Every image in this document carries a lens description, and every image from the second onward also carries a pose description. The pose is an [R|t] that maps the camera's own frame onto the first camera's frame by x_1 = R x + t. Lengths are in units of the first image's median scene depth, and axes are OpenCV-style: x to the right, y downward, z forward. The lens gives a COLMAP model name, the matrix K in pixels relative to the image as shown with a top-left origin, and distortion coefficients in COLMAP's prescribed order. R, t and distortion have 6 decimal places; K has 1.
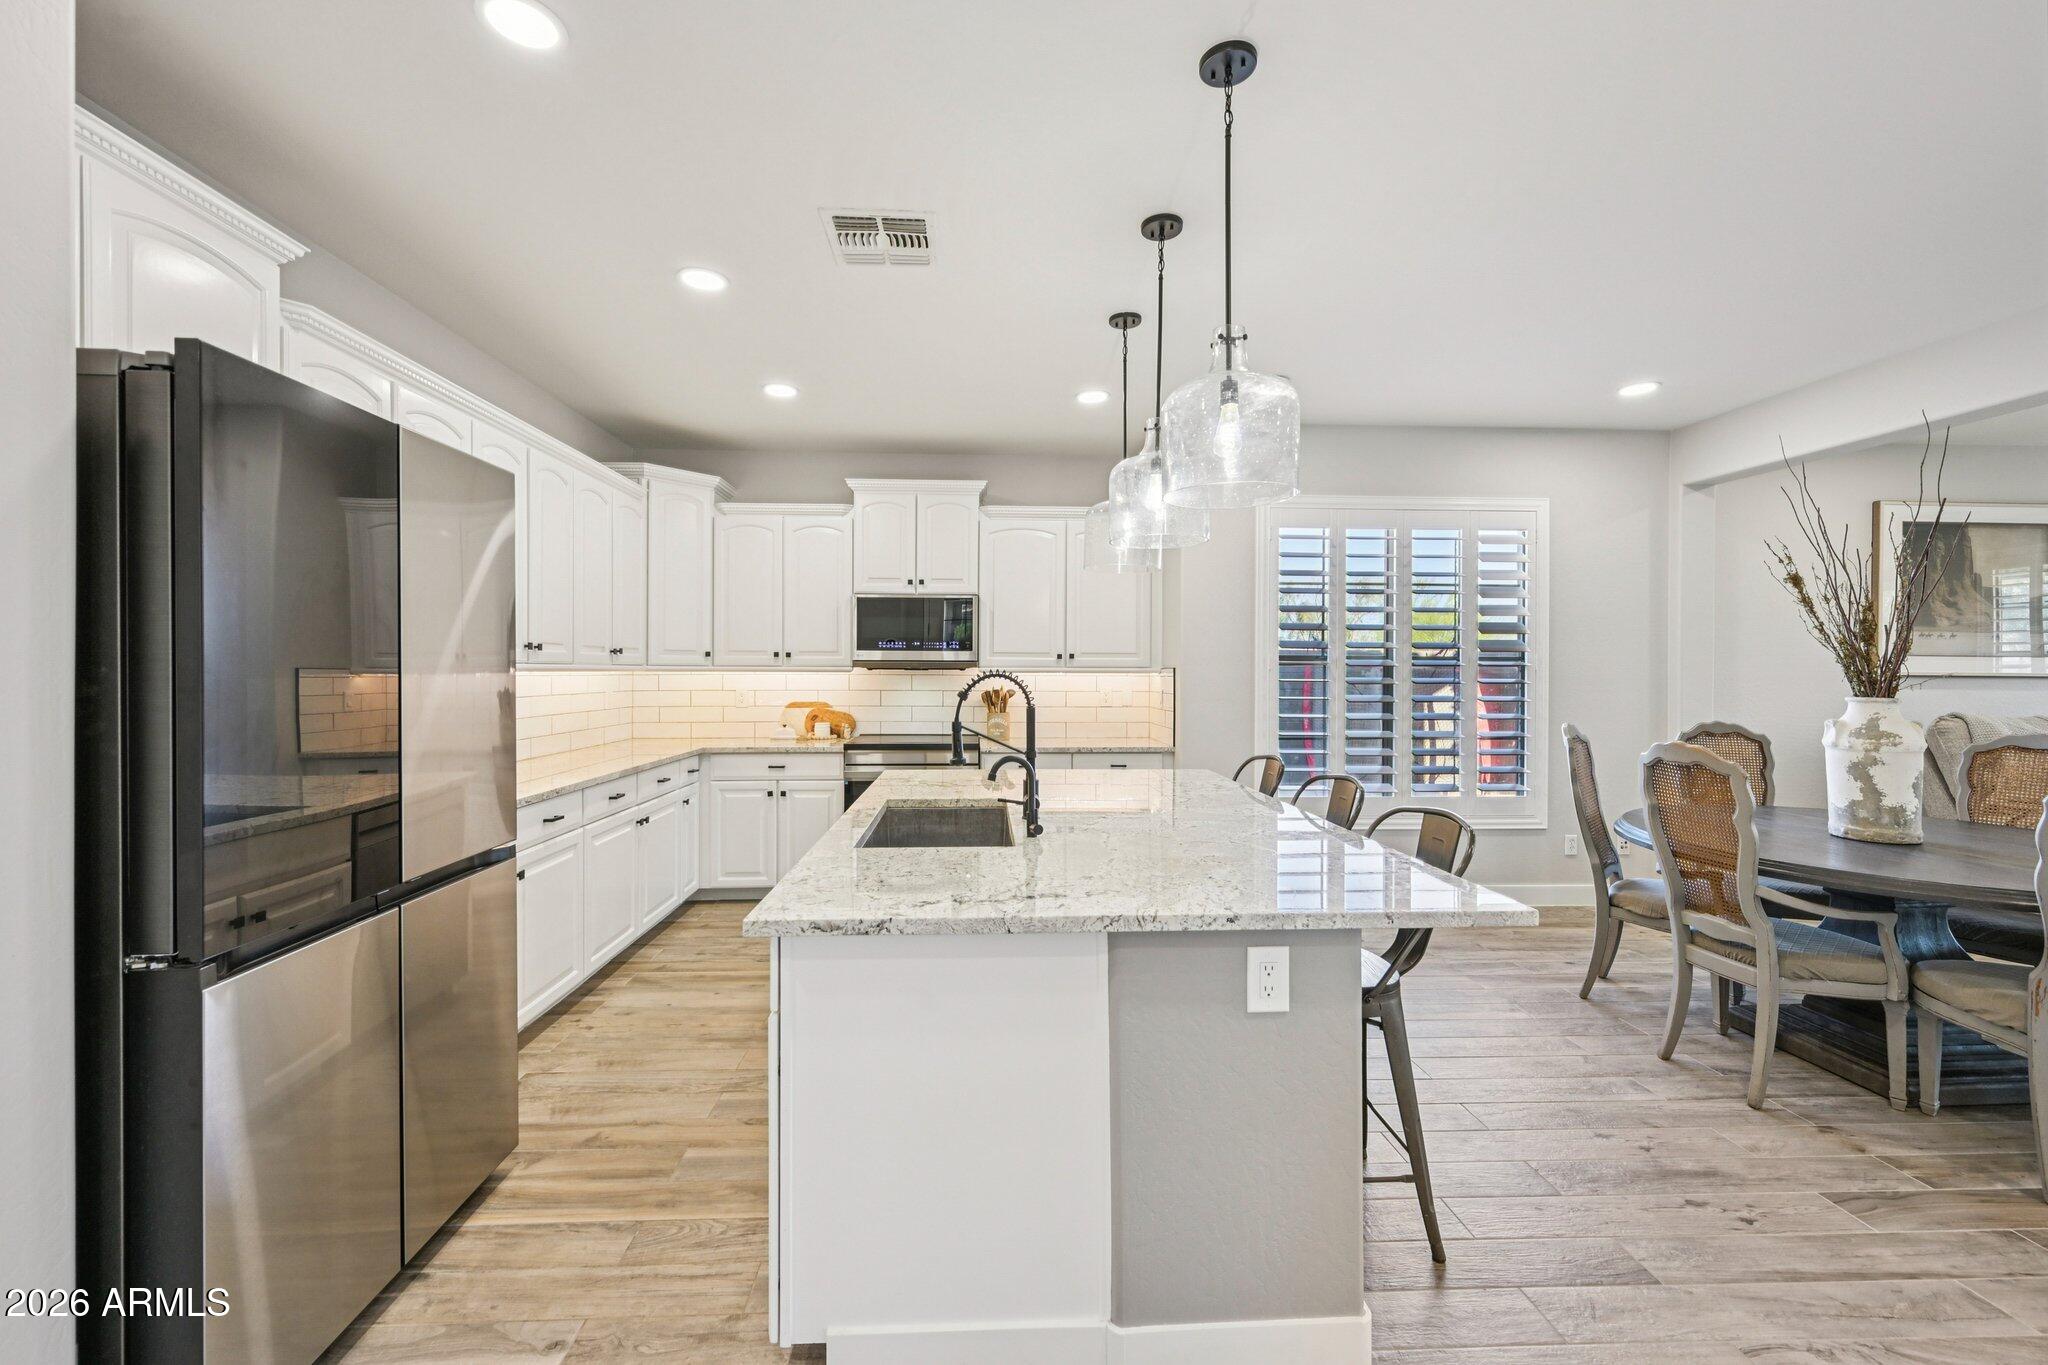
lens RADIAL K [[812.6, 0, 1024.4], [0, 812.6, 672.0], [0, 0, 1]] dist [0.000720, 0.000446]
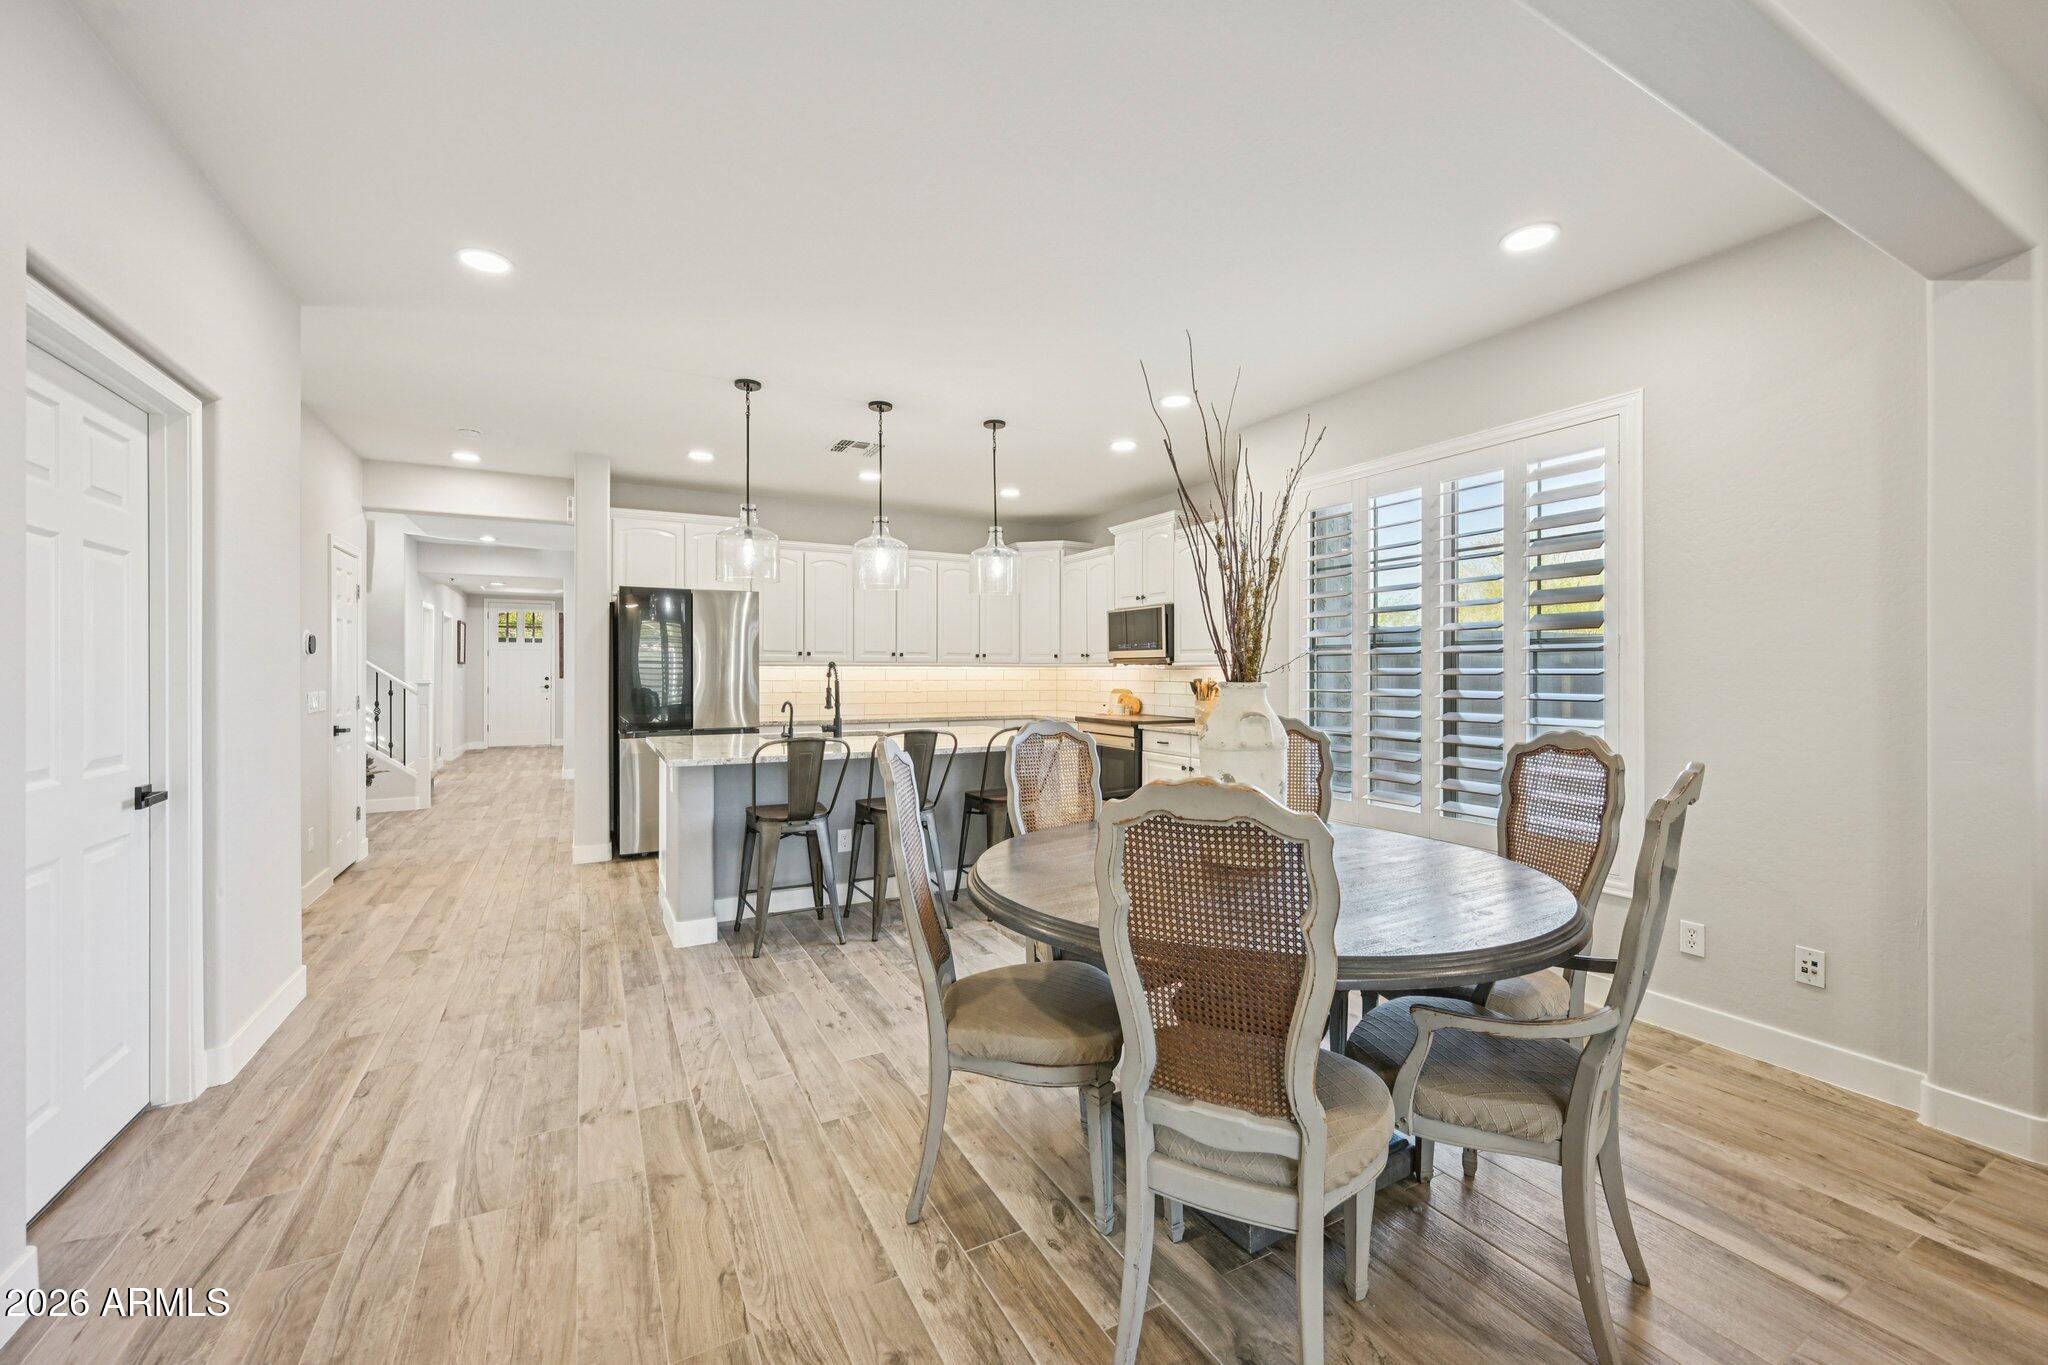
lens RADIAL K [[812.6, 0, 1041.0], [0, 812.6, 668.2], [0, 0, 1]] dist [0.000720, 0.000446]
pose [[0.447561, -0.008103, -0.894216, 1.329245], [0.003486, 0.999967, -0.007316, 0.016687], [0.894246, 0.000157, 0.447575, 0.374687]]
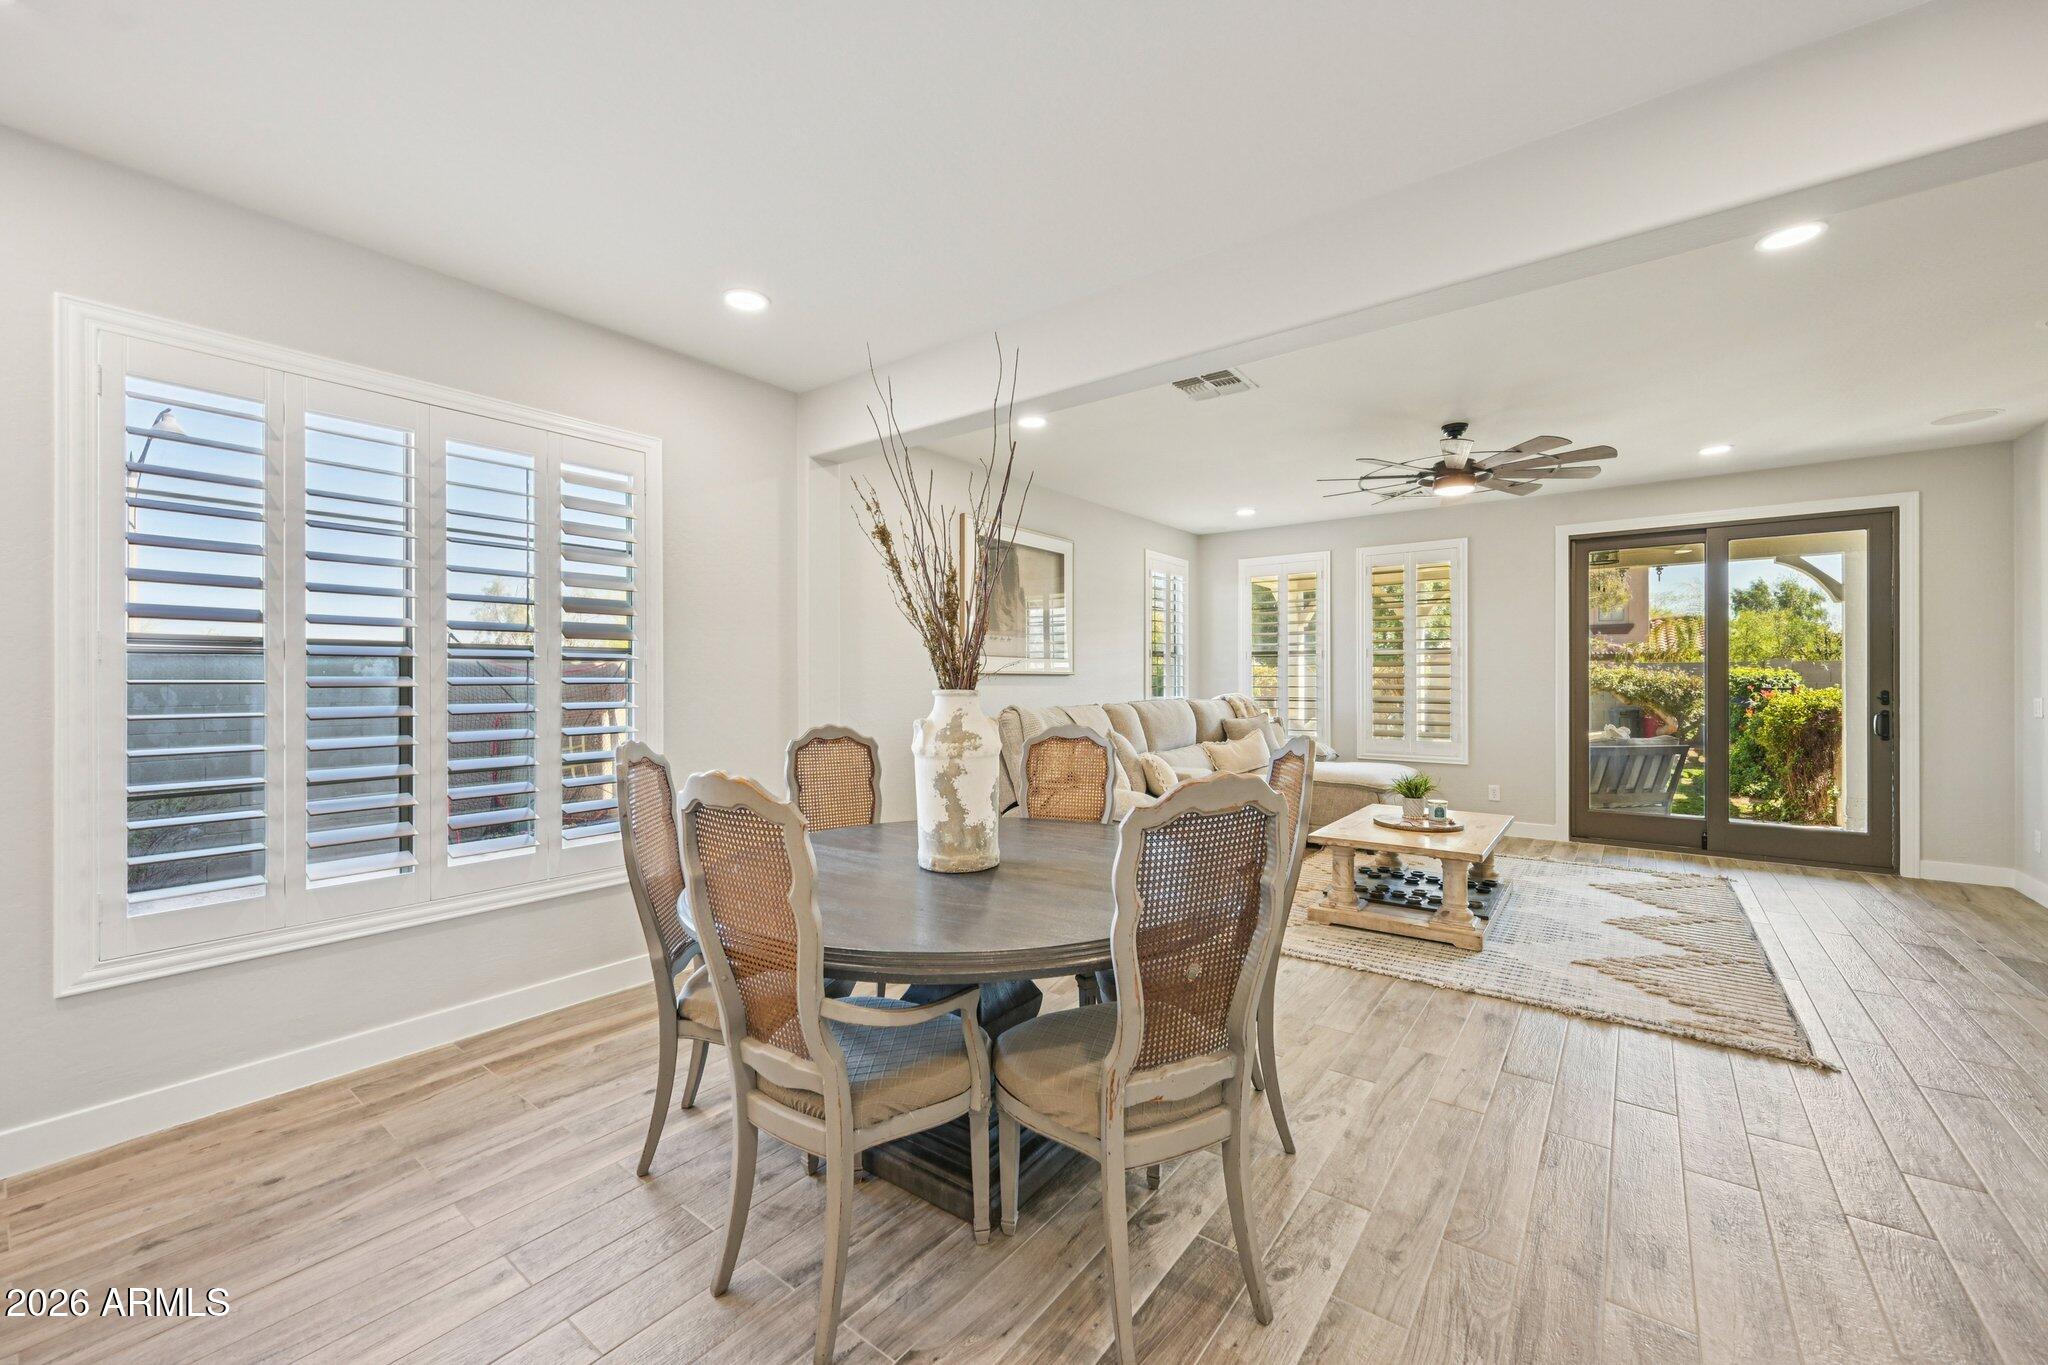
lens RADIAL K [[812.6, 0, 1010.9], [0, 812.6, 678.5], [0, 0, 1]] dist [0.000720, 0.000446]
pose [[0.650156, -0.005122, 0.759783, 0.372494], [0.008409, 0.999965, -0.000455, 0.016717], [-0.759754, 0.006685, 0.650176, 0.347911]]
